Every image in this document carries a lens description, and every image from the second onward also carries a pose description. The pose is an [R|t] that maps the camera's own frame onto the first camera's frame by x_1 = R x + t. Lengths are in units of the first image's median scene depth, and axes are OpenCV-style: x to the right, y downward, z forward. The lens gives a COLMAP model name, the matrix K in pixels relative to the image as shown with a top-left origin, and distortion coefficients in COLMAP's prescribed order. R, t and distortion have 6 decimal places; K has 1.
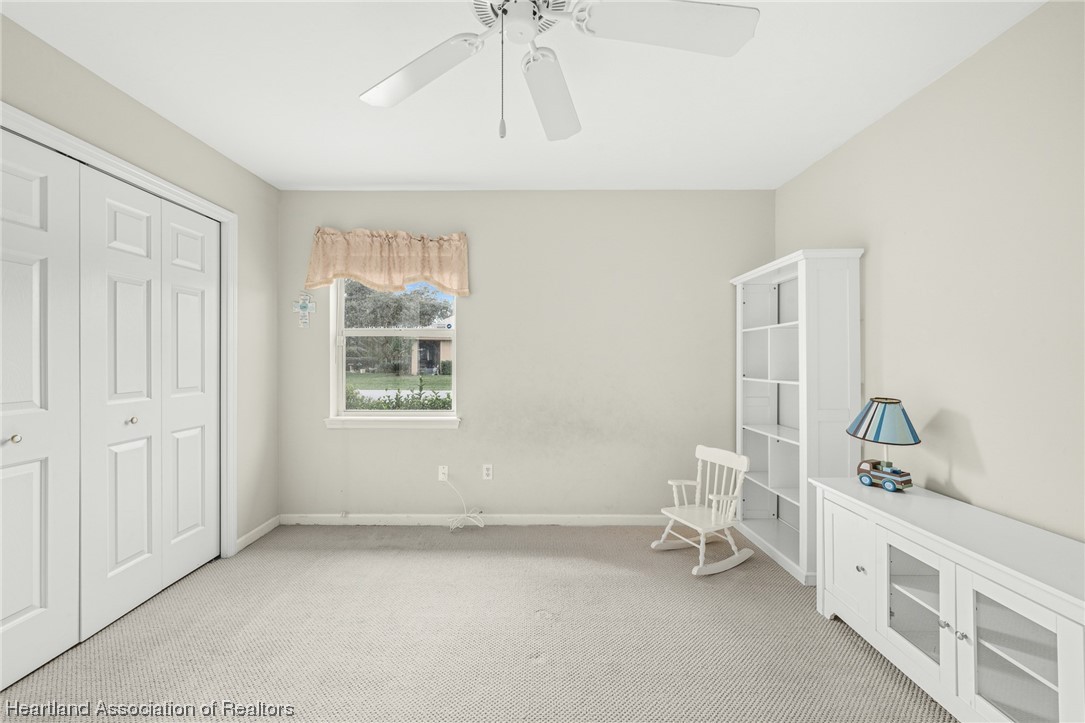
lens RADIAL K [[407.6, 0, 539.8], [0, 407.6, 358.0], [0, 0, 1]] dist [-0.000737, -0.001118]
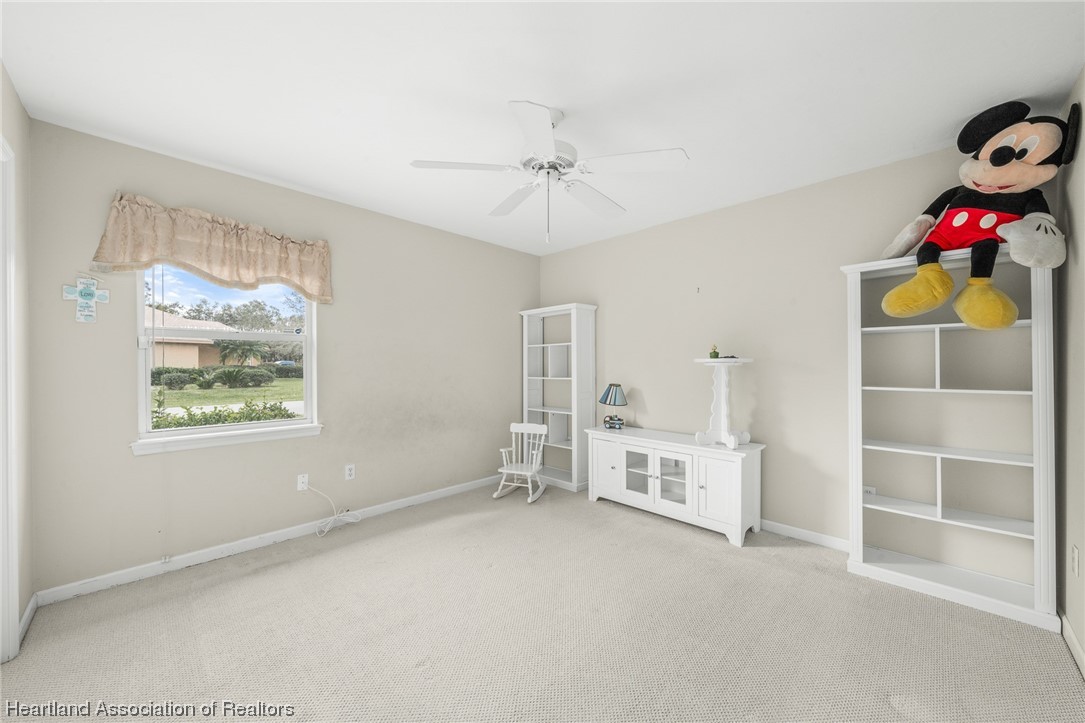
lens RADIAL K [[407.6, 0, 542.6], [0, 407.6, 364.6], [0, 0, 1]] dist [-0.000737, -0.001118]
pose [[0.690295, -0.001736, 0.723526, -0.583315], [-0.000207, 0.999997, 0.002597, -0.001845], [-0.723528, -0.001942, 0.690292, -0.094854]]
